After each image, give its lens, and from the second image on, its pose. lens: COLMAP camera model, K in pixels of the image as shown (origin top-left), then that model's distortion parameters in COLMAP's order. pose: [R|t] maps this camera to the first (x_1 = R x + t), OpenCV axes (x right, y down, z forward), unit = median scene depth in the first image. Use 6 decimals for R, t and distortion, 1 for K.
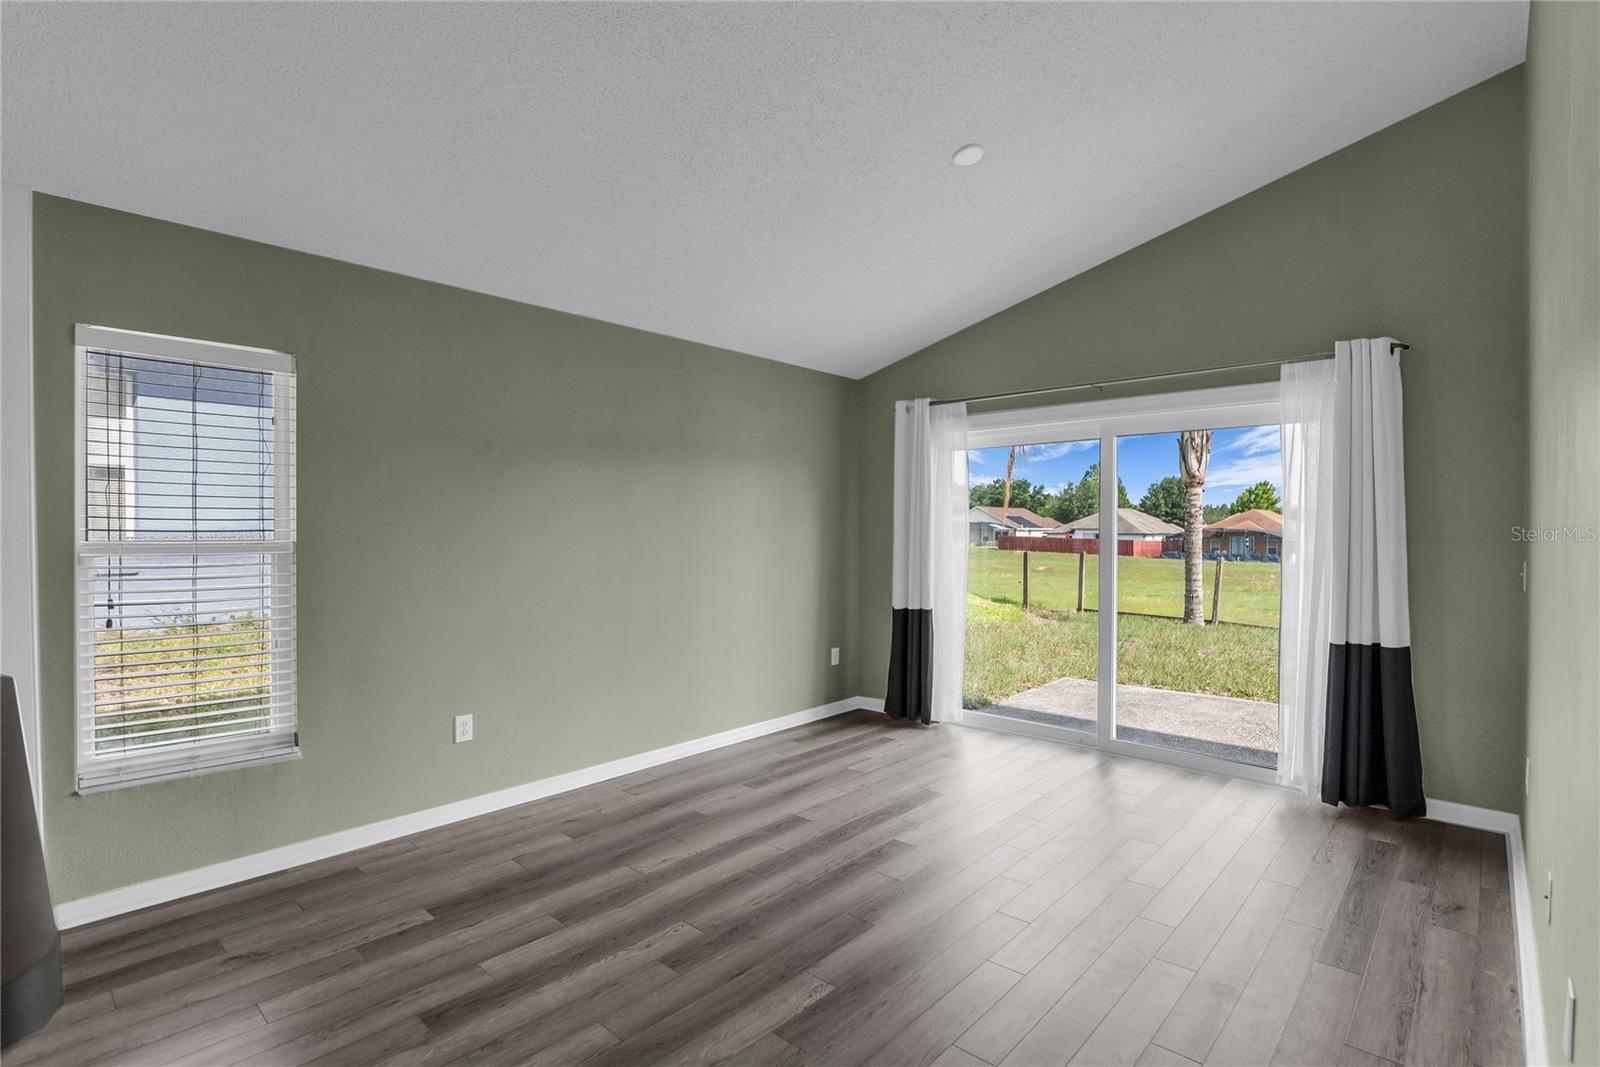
lens RADIAL K [[760.1, 0, 812.3], [0, 760.1, 516.7], [0, 0, 1]] dist [-0.025740, 0.000741]
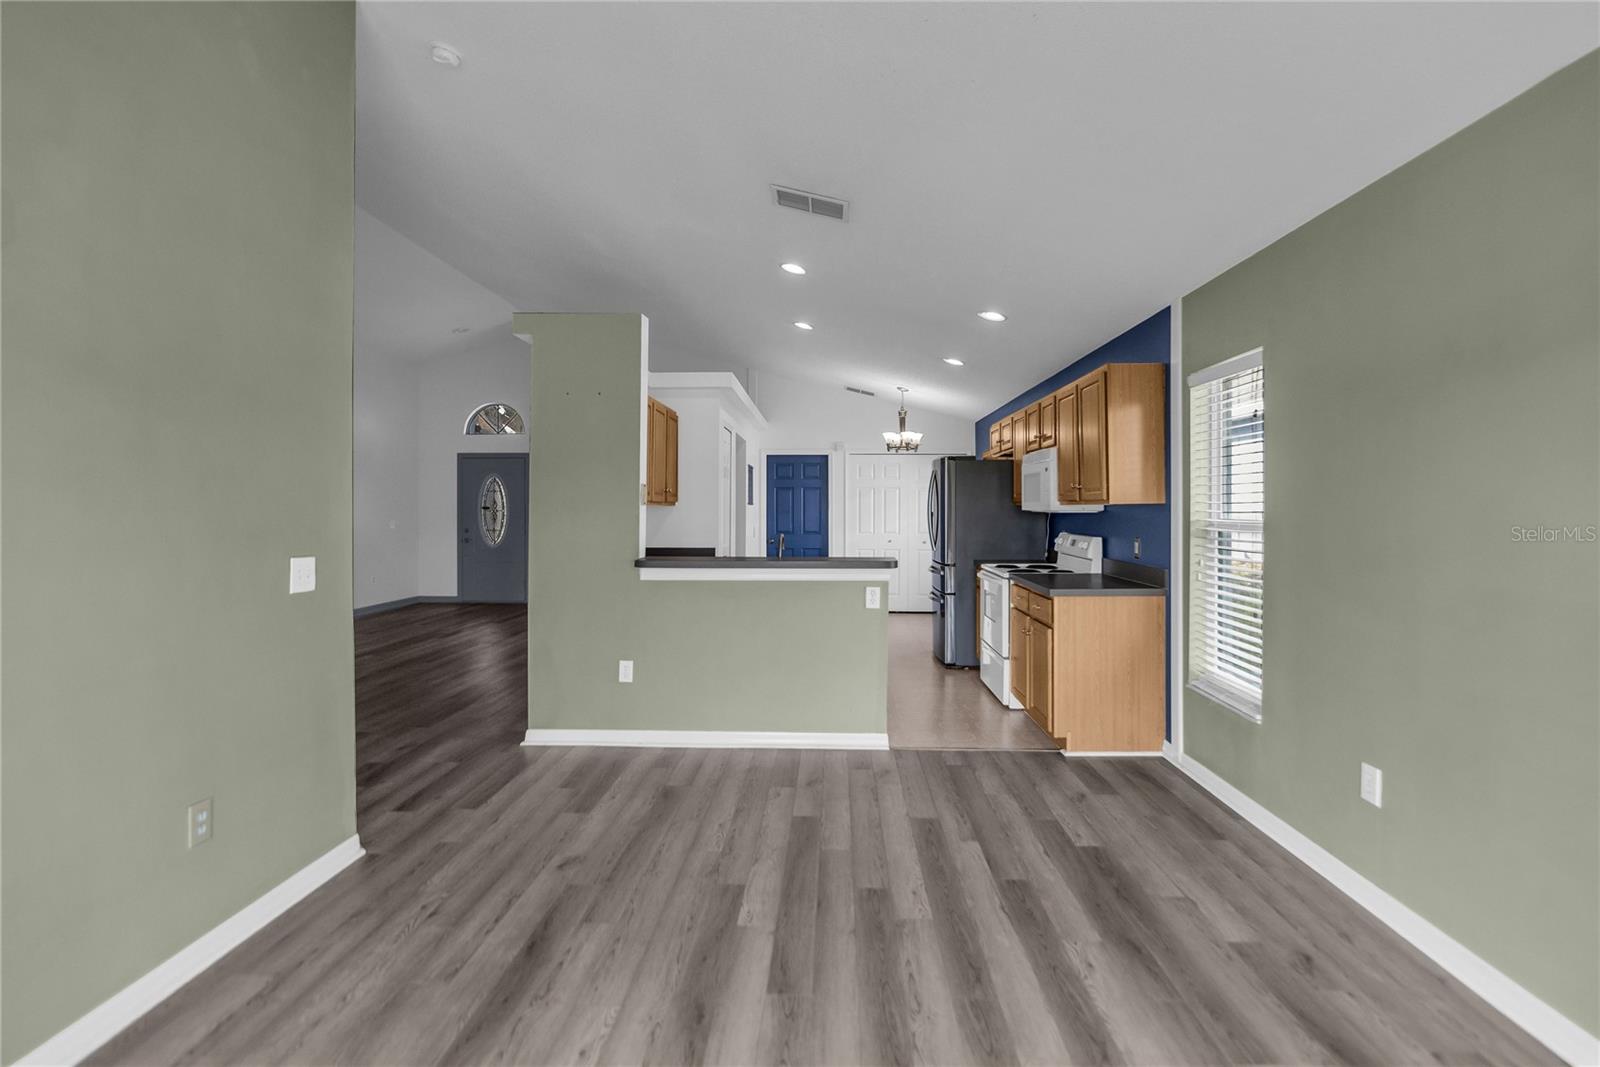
lens RADIAL K [[760.1, 0, 812.3], [0, 760.1, 516.7], [0, 0, 1]] dist [-0.025740, 0.000741]
pose [[-0.762548, 0.007823, -0.646884, 0.376057], [0.012537, 0.999918, -0.002686, 0.015563], [0.646810, -0.010159, -0.762584, 1.094443]]
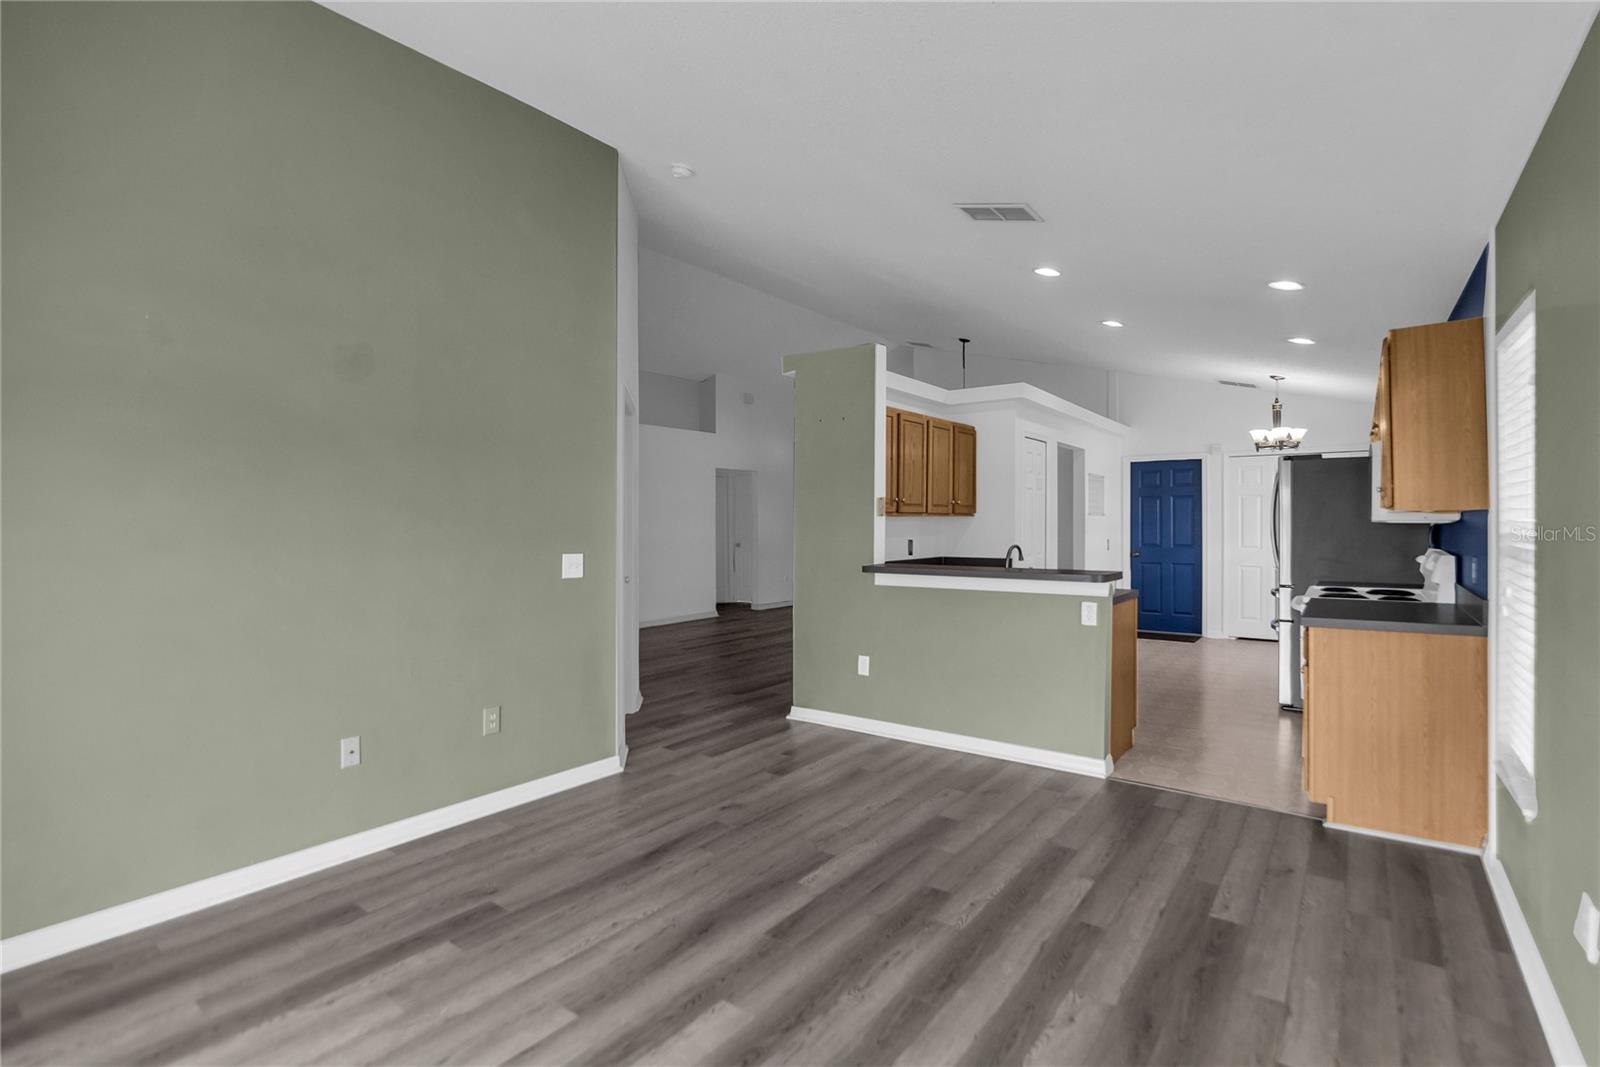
lens RADIAL K [[753.9, 0, 808.2], [0, 753.9, 529.8], [0, 0, 1]] dist [-0.026850, 0.000440]
pose [[-0.995156, 0.005245, -0.098169, 0.076233], [0.005934, 0.999960, -0.006720, 0.021675], [0.098130, -0.007270, -0.995147, 1.288953]]
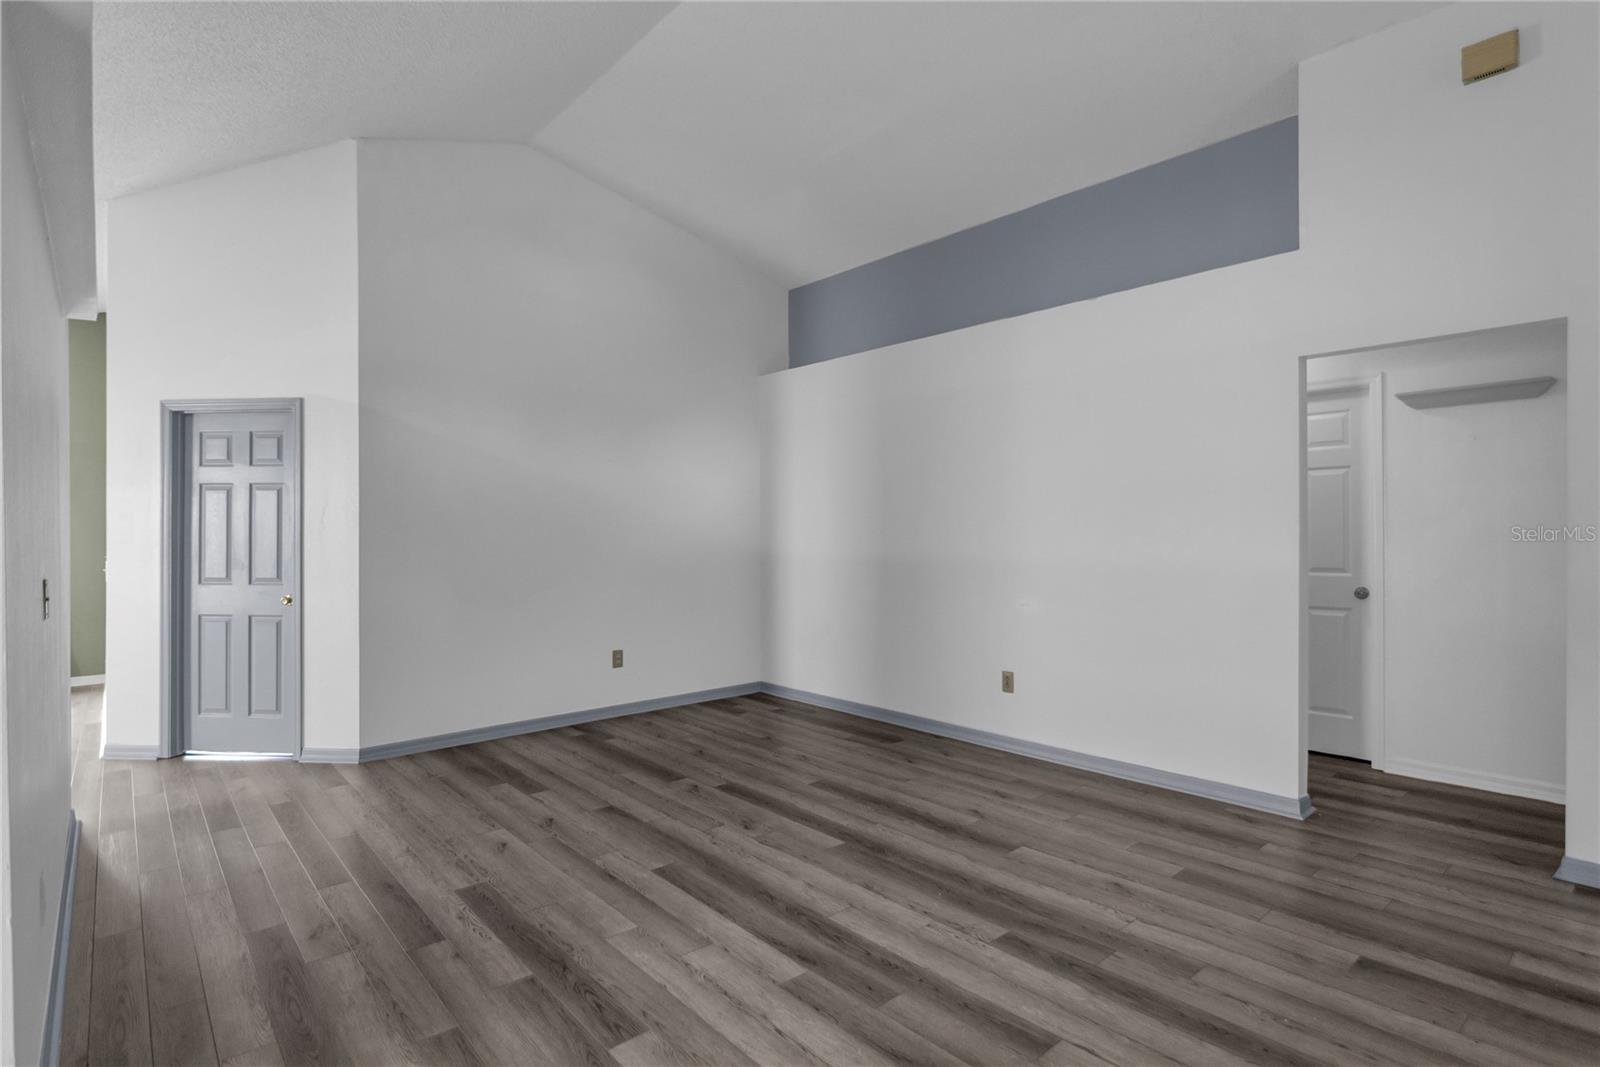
lens RADIAL K [[820.8, 0, 811.7], [0, 820.8, 515.8], [0, 0, 1]] dist [-0.019852, 0.001237]
pose [[0.124497, 0.014196, 0.992118, -0.900226], [-0.007465, 0.999883, -0.013371, -0.020970], [-0.992192, -0.005741, 0.124588, -1.057334]]
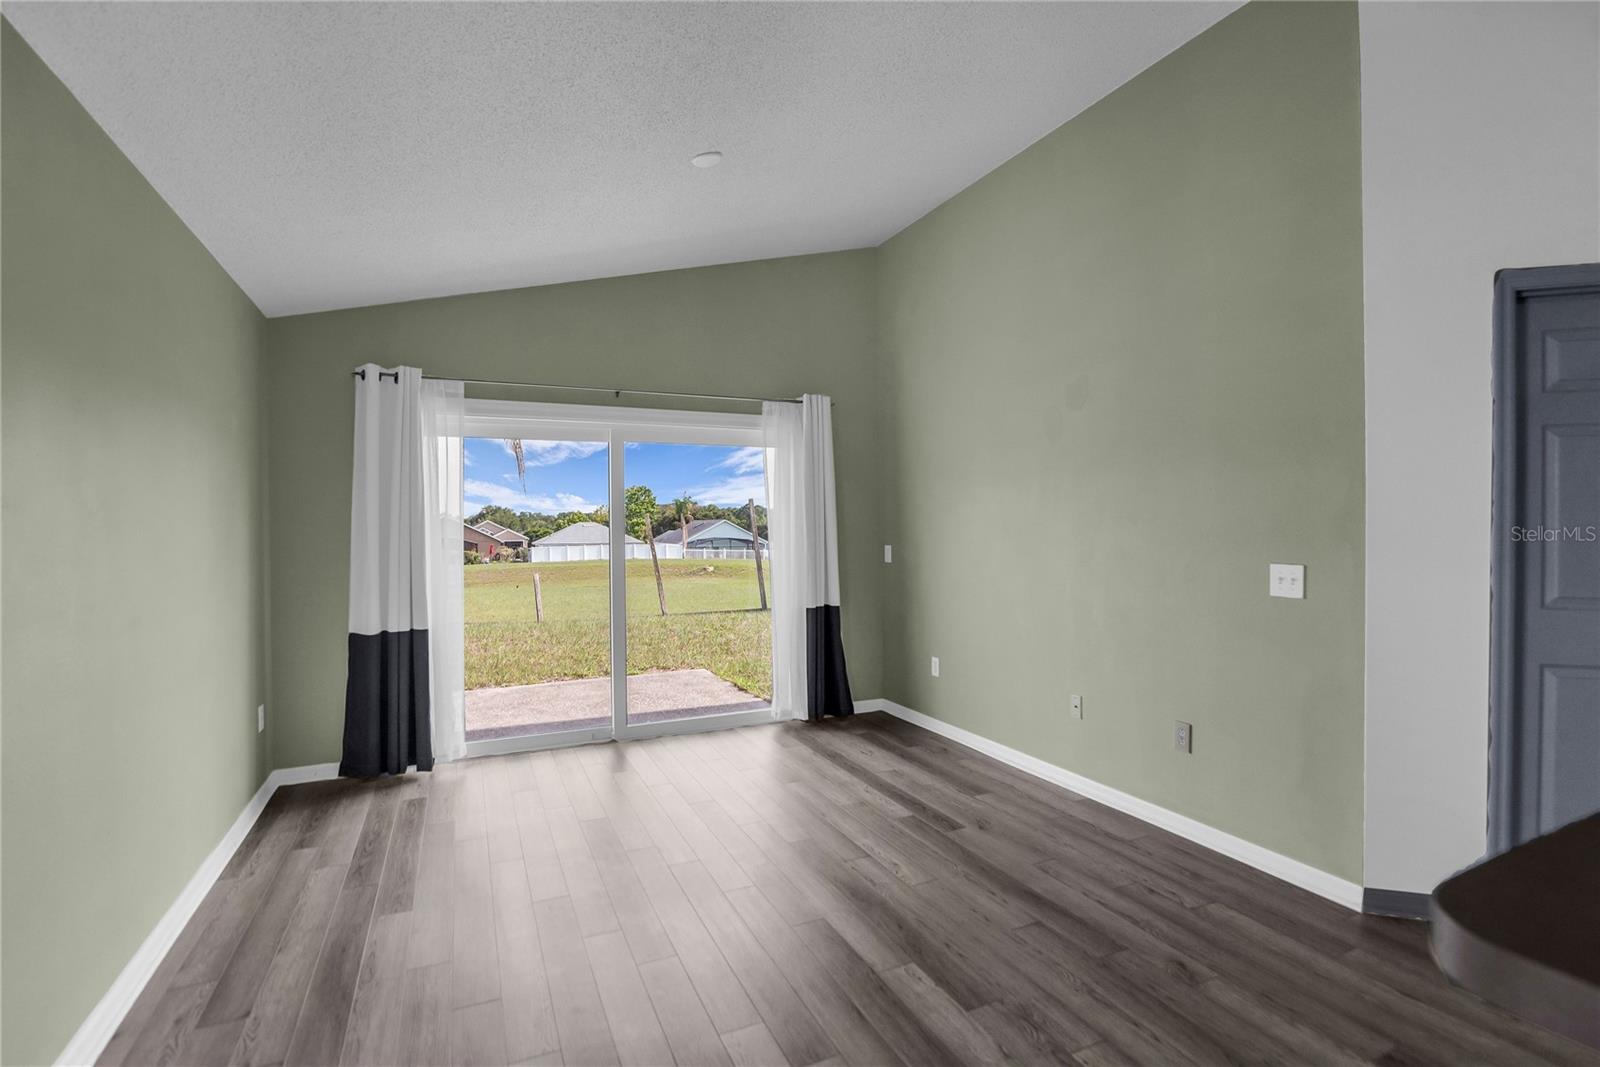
lens RADIAL K [[753.9, 0, 808.2], [0, 753.9, 529.8], [0, 0, 1]] dist [-0.026850, 0.000440]
pose [[0.391967, -0.006070, 0.919959, -0.557521], [-0.006165, 0.999938, 0.009224, 0.007453], [-0.919959, -0.009287, 0.391905, 0.415285]]
